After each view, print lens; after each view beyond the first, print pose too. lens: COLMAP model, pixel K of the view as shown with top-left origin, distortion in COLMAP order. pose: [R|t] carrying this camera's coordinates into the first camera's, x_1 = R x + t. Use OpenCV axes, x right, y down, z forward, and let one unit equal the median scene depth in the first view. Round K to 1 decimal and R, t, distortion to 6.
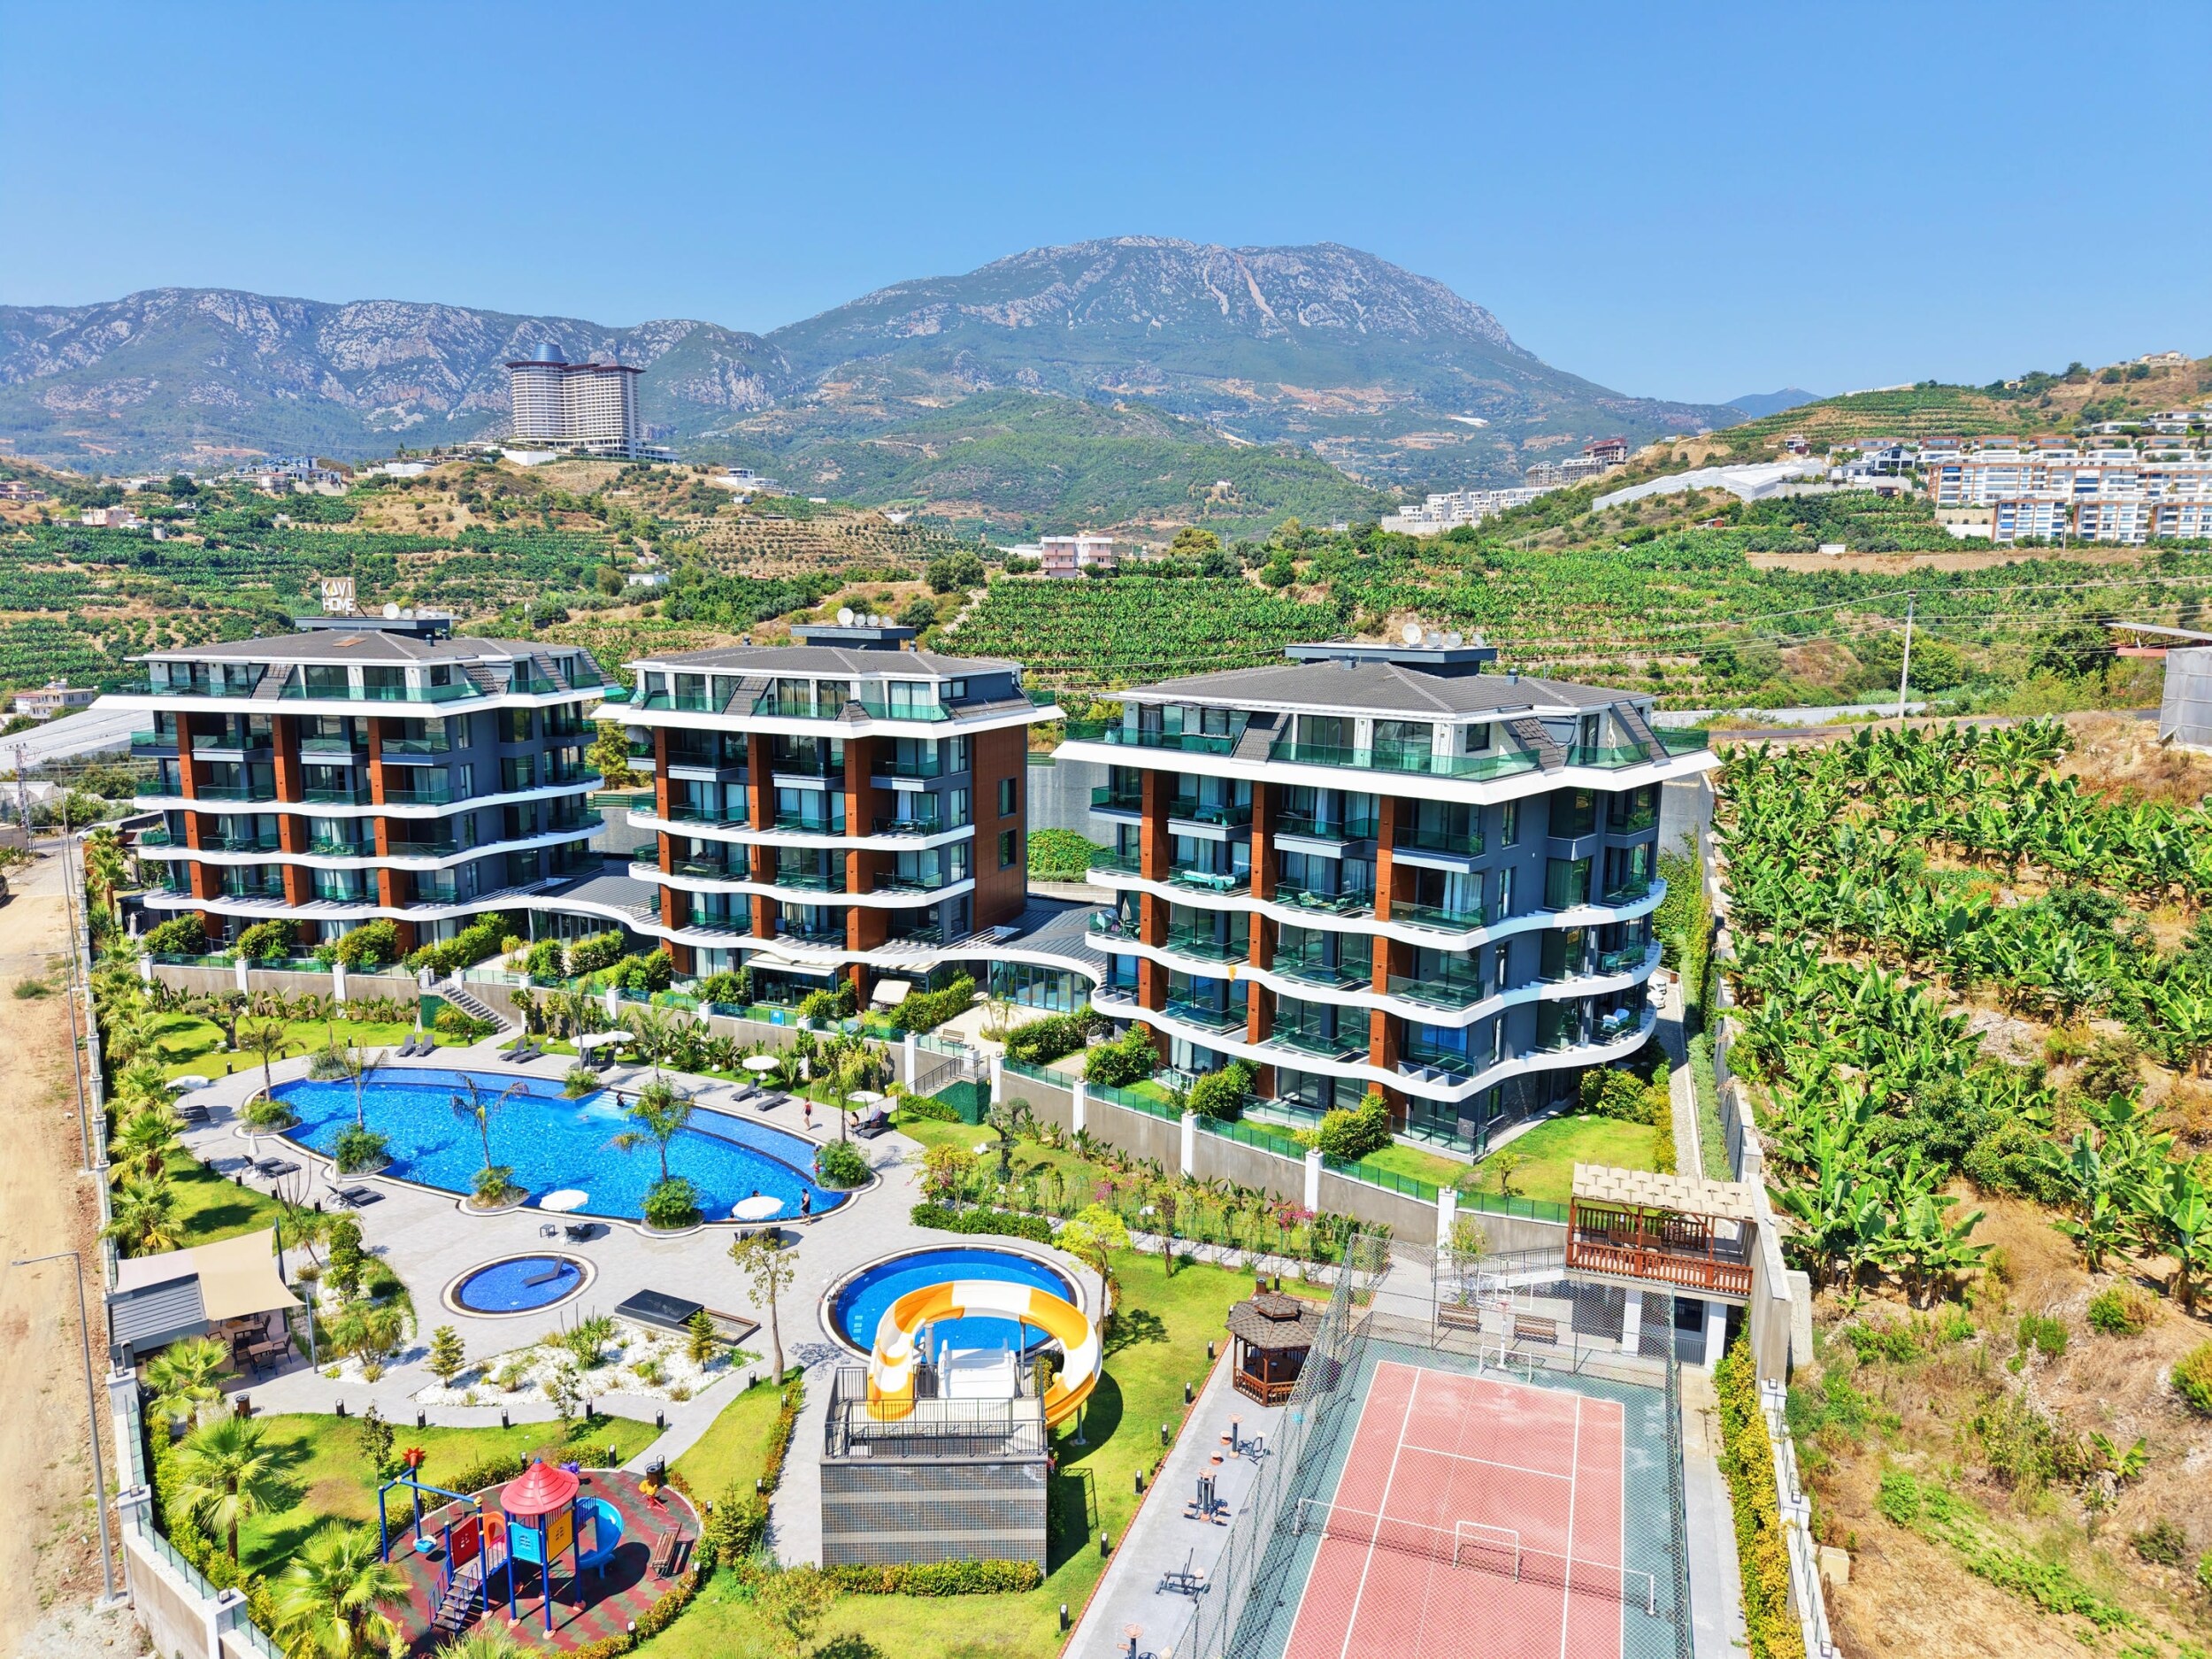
lens RADIAL K [[1475.1, 0, 1110.0], [0, 1475.1, 847.8], [0, 0, 1]] dist [0.033957, -0.035181]
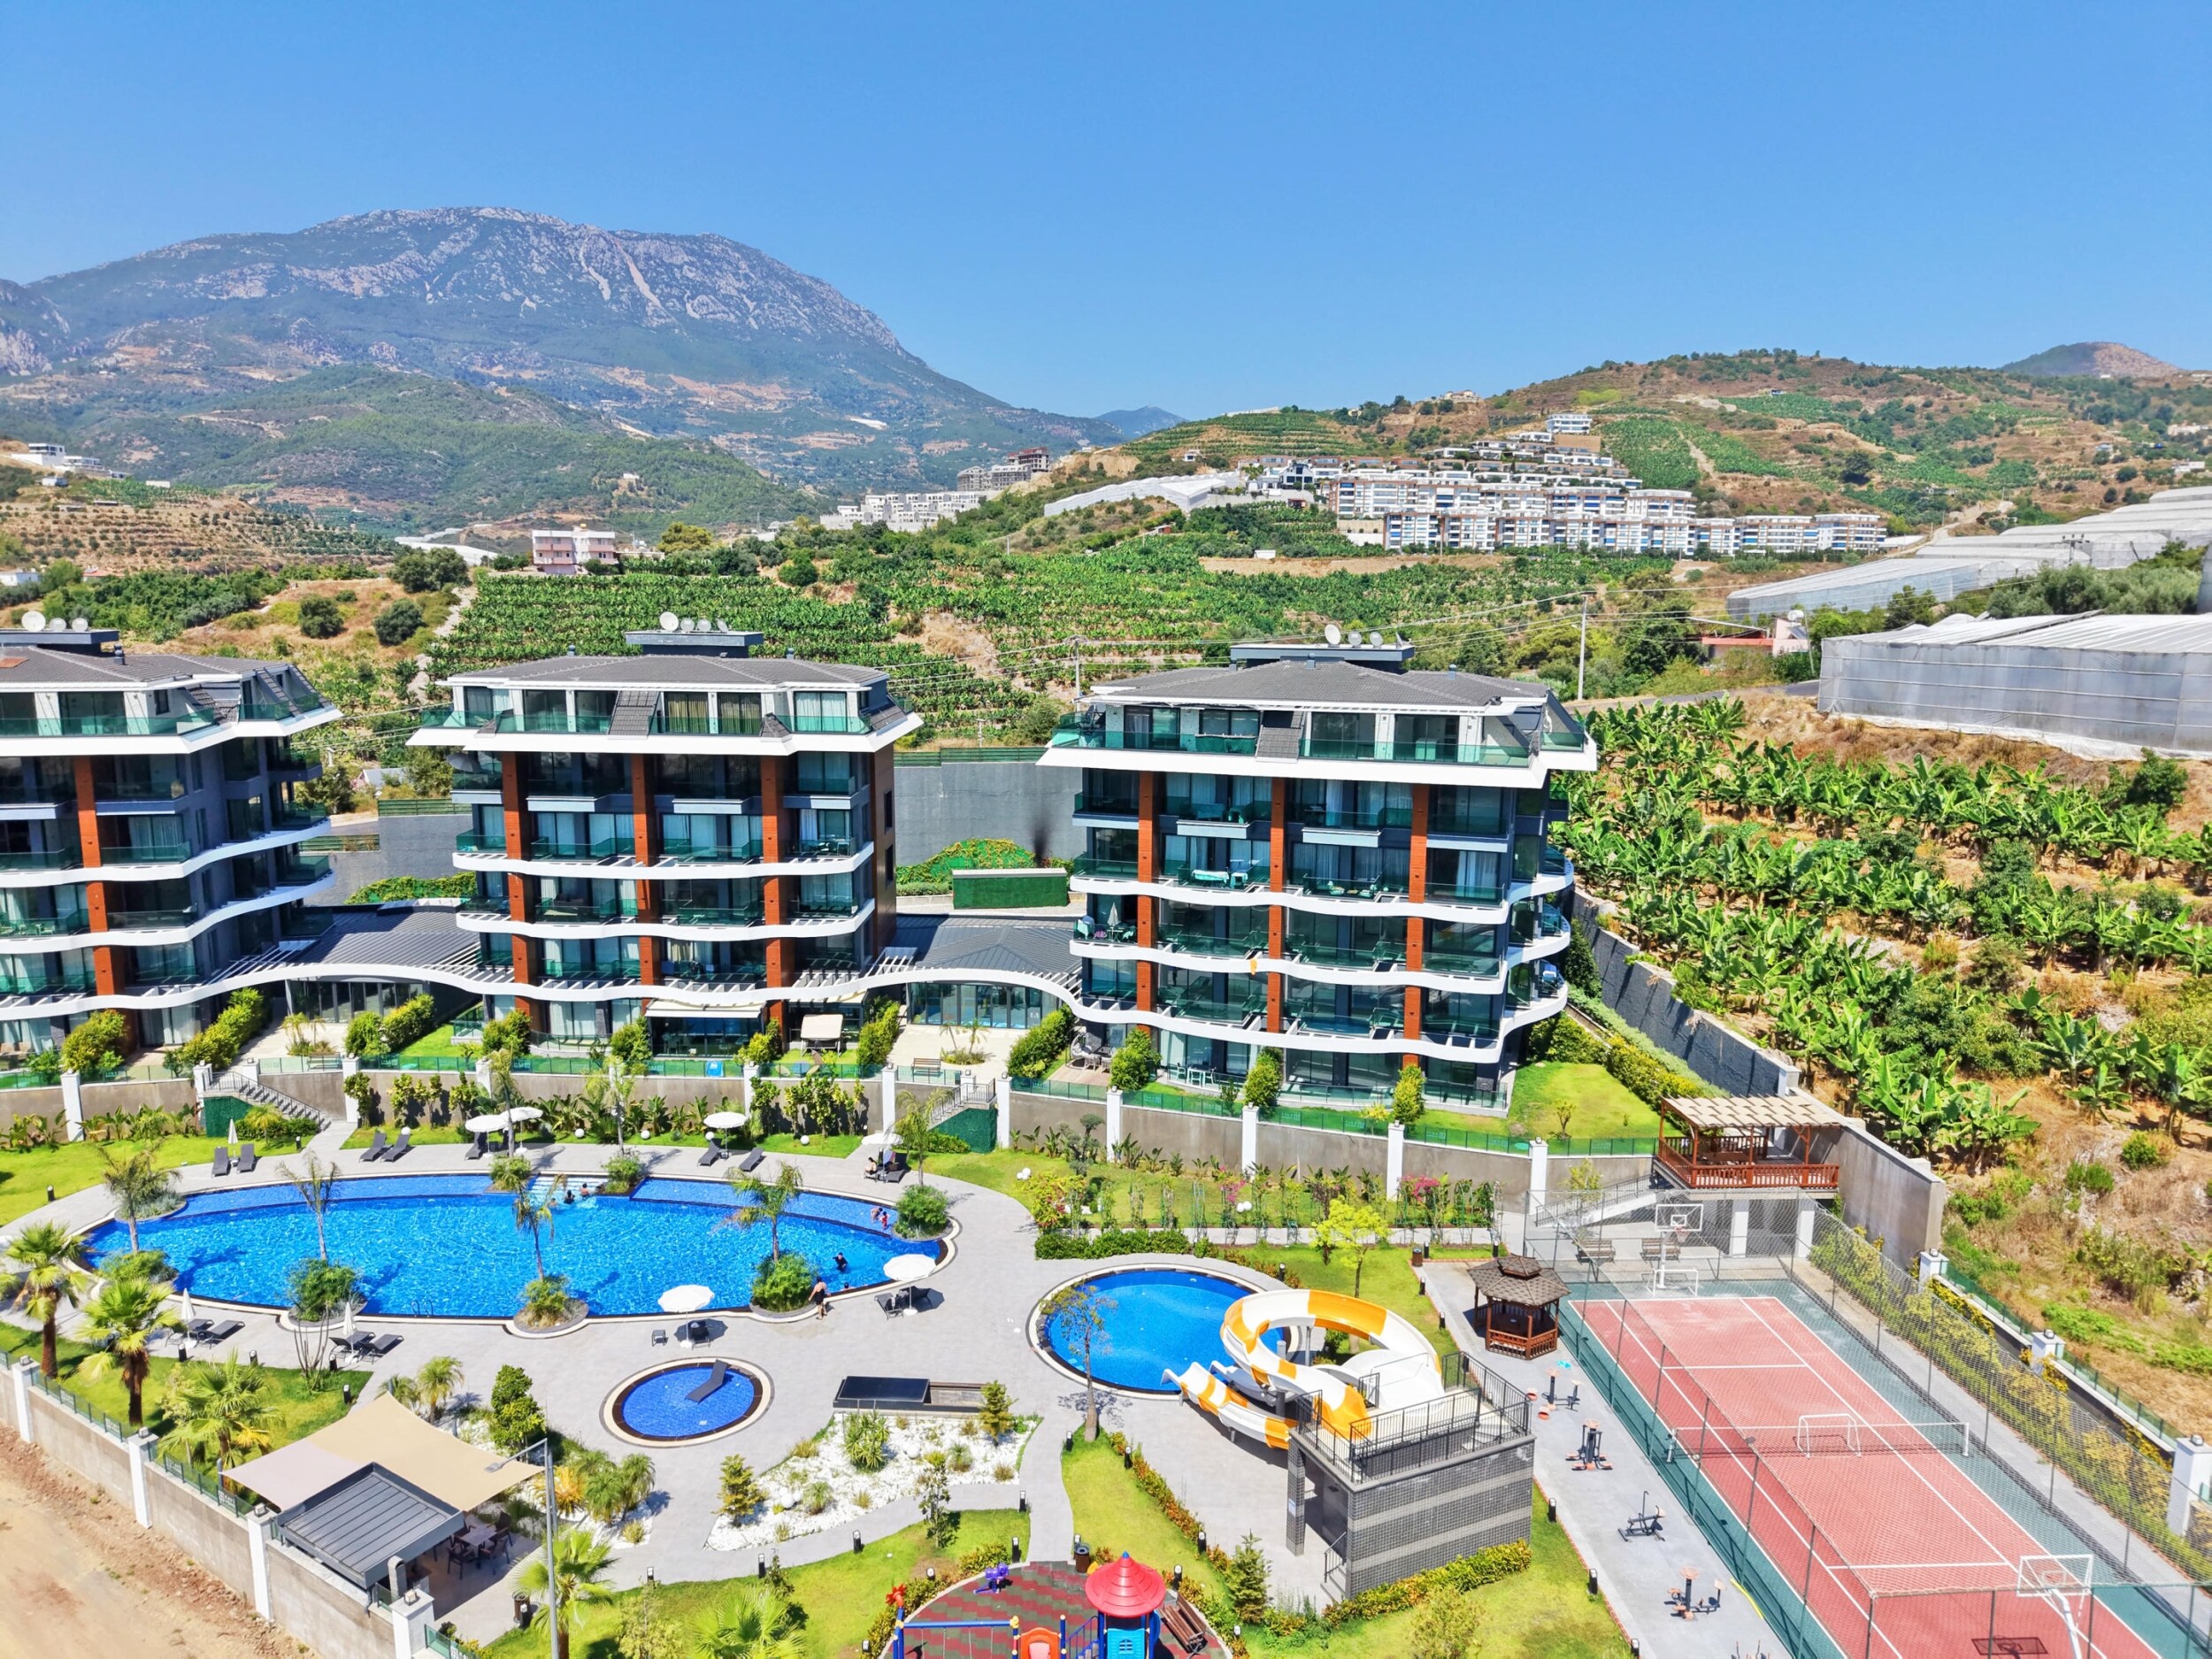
lens RADIAL K [[1475.1, 0, 1107.9], [0, 1475.1, 842.2], [0, 0, 1]] dist [0.033957, -0.035181]
pose [[0.924199, -0.066316, 0.376109, -0.290793], [0.067453, 0.997671, 0.010160, -0.013755], [-0.375906, 0.015980, 0.926520, 0.063299]]
